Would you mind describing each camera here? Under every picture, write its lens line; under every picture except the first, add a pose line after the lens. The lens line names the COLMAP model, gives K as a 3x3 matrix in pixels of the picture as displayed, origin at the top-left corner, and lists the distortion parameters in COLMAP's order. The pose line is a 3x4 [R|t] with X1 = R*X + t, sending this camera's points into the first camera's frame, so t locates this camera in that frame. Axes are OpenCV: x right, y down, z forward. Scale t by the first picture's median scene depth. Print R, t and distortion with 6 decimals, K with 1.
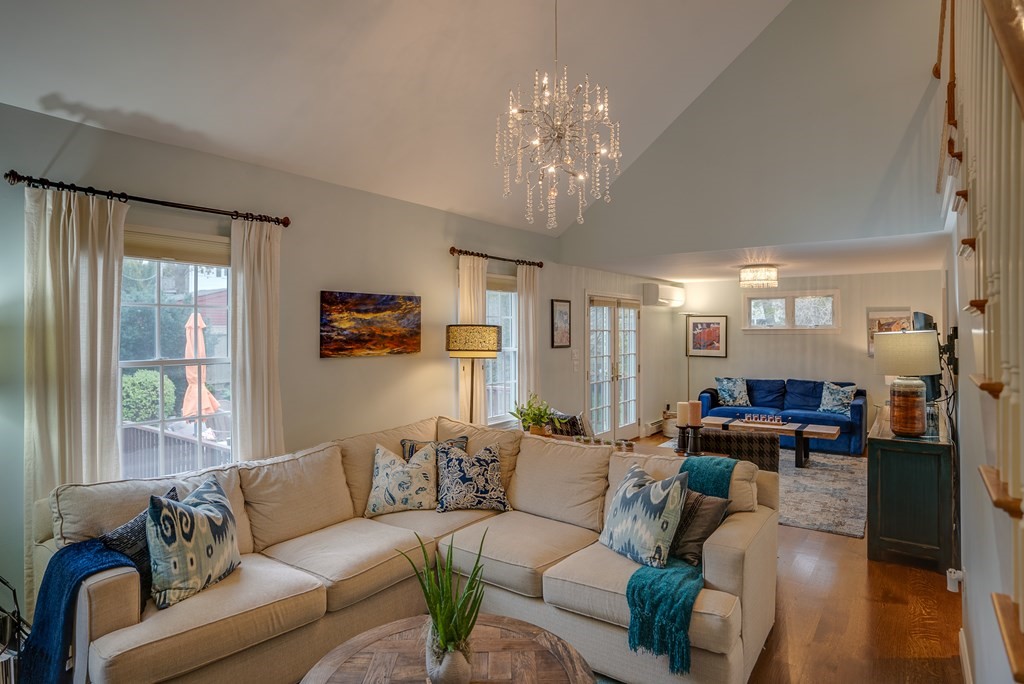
lens RADIAL K [[563.4, 0, 527.7], [0, 563.4, 331.9], [0, 0, 1]] dist [-0.035203, 0.007447]
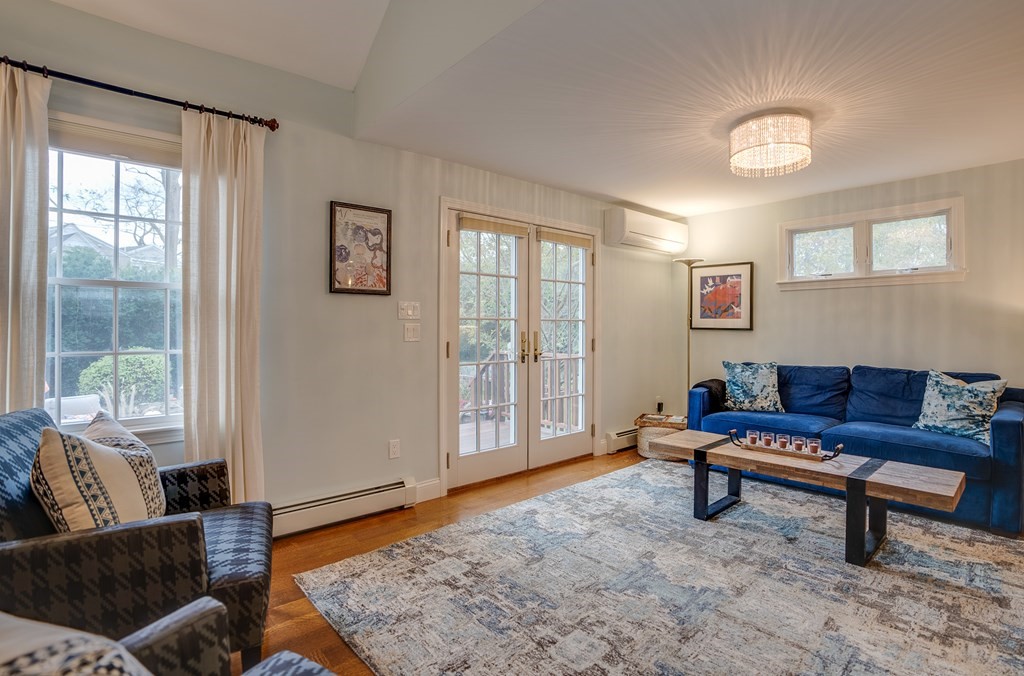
lens RADIAL K [[497.2, 0, 523.1], [0, 497.2, 326.9], [0, 0, 1]] dist [-0.044510, 0.009583]
pose [[0.974308, 0.002342, -0.225209, 0.325482], [-0.002799, 0.999995, -0.001714, 0.061318], [0.225203, 0.002300, 0.974309, 0.586352]]
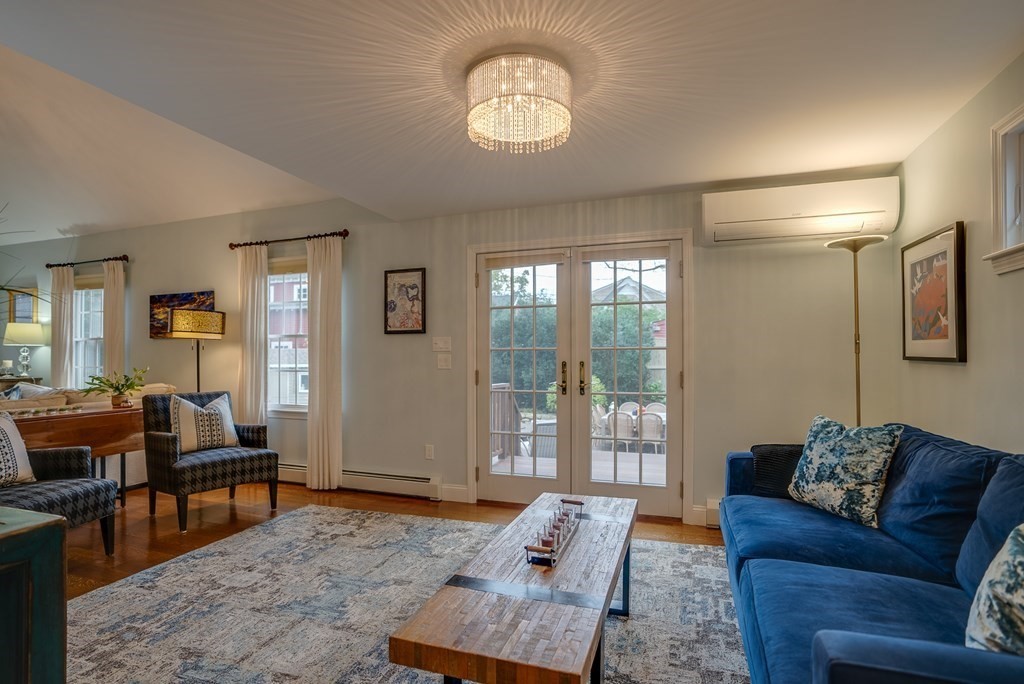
lens RADIAL K [[513.5, 0, 514.4], [0, 513.5, 356.6], [0, 0, 1]] dist [-0.054801, 0.022373]
pose [[0.269835, -0.000650, -0.962906, 0.769255], [0.000043, 1.000000, -0.000663, 0.060436], [0.962907, 0.000137, 0.269835, 0.980925]]
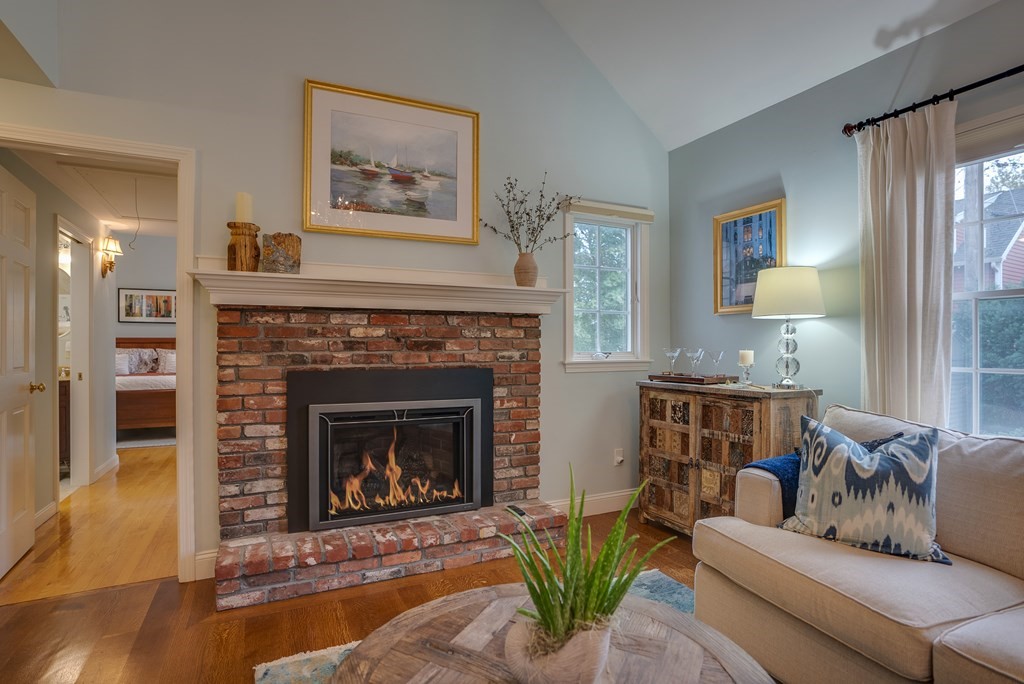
lens RADIAL K [[513.5, 0, 504.2], [0, 513.5, 344.4], [0, 0, 1]] dist [-0.054801, 0.022373]
pose [[-0.481385, 0.005548, -0.876491, 0.118299], [0.004628, 0.999982, 0.003788, 0.059006], [0.876497, -0.002233, -0.481403, 0.342918]]
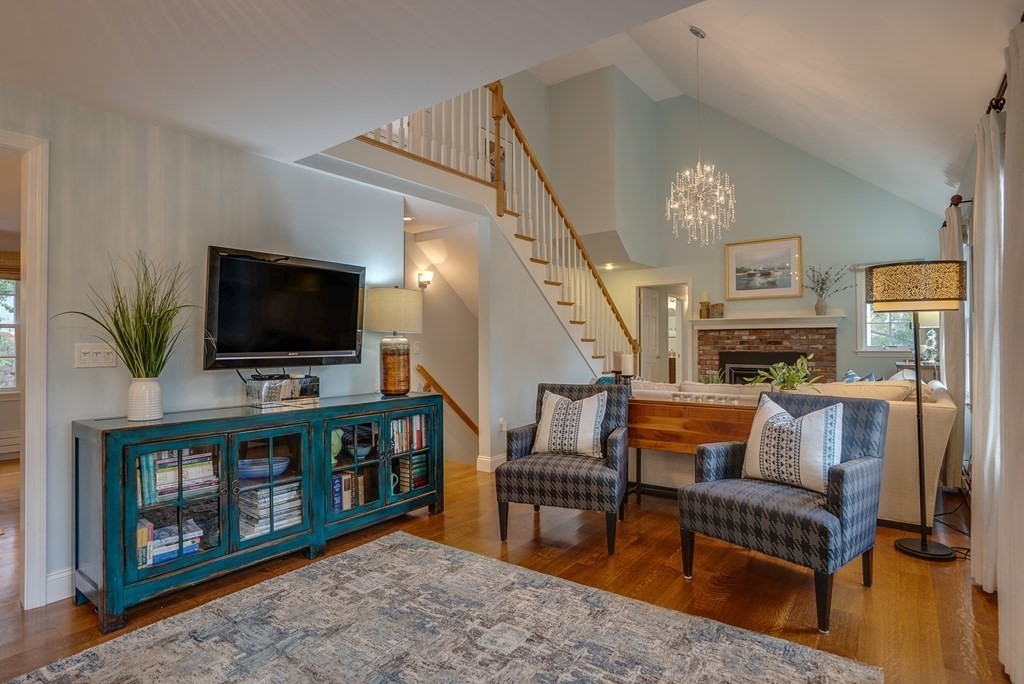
lens RADIAL K [[523.4, 0, 507.3], [0, 523.4, 337.9], [0, 0, 1]] dist [-0.024025, -0.000655]
pose [[-0.999069, 0.009047, 0.042176, 0.275636], [0.008497, 0.999877, -0.013184, 0.060992], [-0.042290, -0.012813, -0.999023, 1.209671]]
